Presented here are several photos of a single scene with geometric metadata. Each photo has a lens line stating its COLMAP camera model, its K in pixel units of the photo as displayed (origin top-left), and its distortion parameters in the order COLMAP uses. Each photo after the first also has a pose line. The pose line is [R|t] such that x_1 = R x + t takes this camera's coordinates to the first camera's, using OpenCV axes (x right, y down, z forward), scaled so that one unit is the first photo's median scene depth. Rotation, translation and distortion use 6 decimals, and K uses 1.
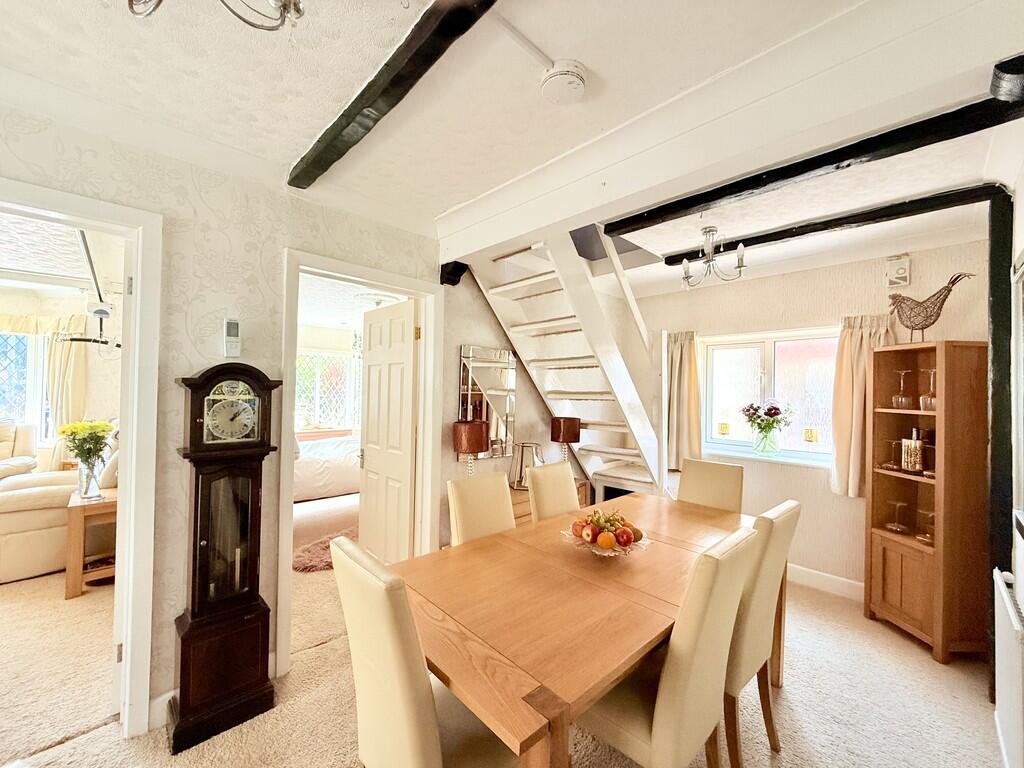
lens RADIAL K [[406.6, 0, 511.9], [0, 406.6, 386.7], [0, 0, 1]] dist [-0.005545, 0.000376]
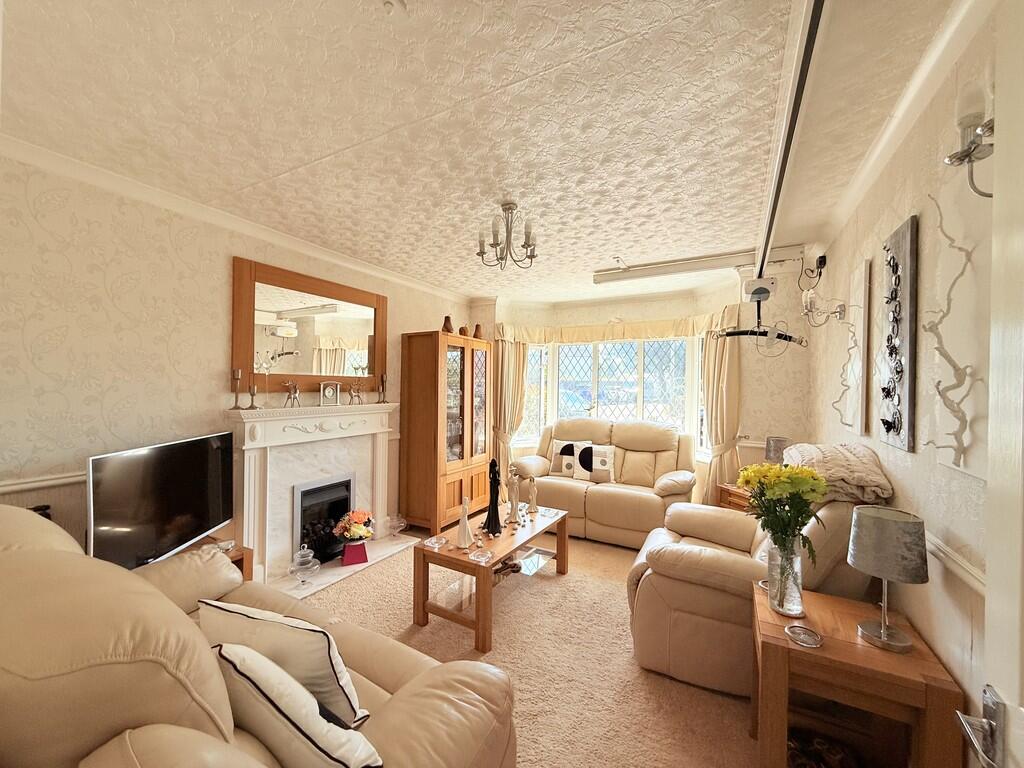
lens RADIAL K [[406.6, 0, 507.7], [0, 406.6, 384.1], [0, 0, 1]] dist [-0.005545, 0.000376]
pose [[0.294012, -0.007540, -0.955772, -0.406828], [0.000624, 0.999970, -0.007697, -0.010142], [0.955802, 0.001667, 0.294008, 0.312525]]
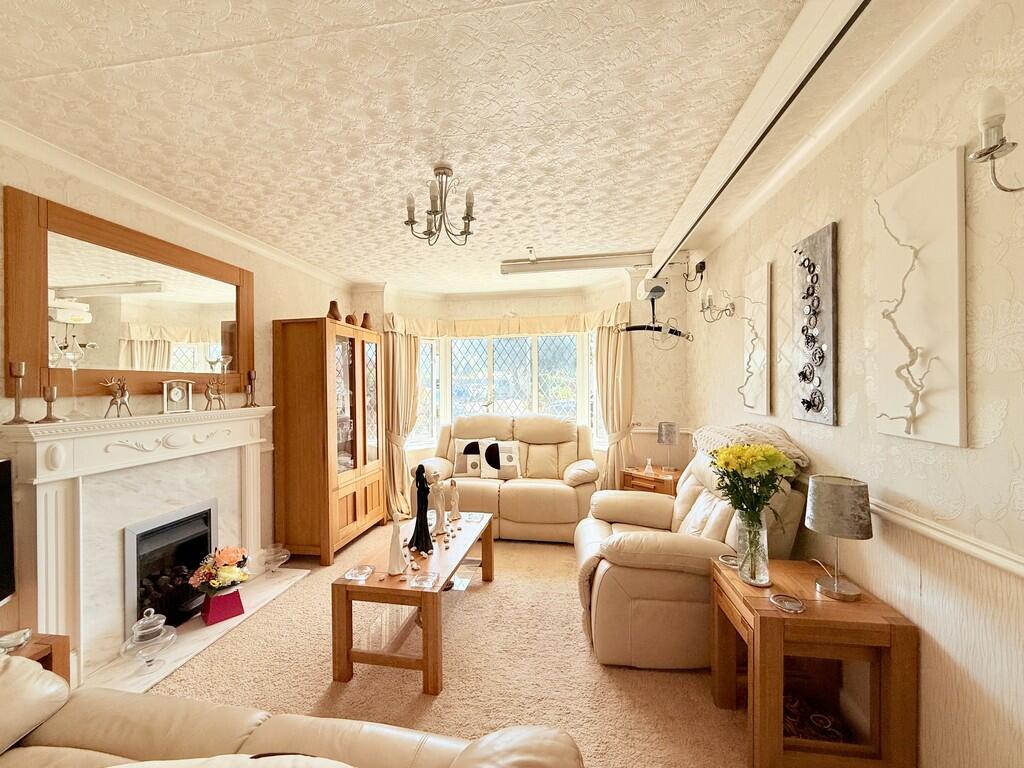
lens RADIAL K [[406.6, 0, 509.1], [0, 406.6, 384.4], [0, 0, 1]] dist [-0.005545, 0.000376]
pose [[0.605696, -0.014864, -0.795557, -0.504781], [0.024391, 0.999702, -0.000108, -0.003775], [0.795322, -0.019339, 0.605879, 0.247069]]
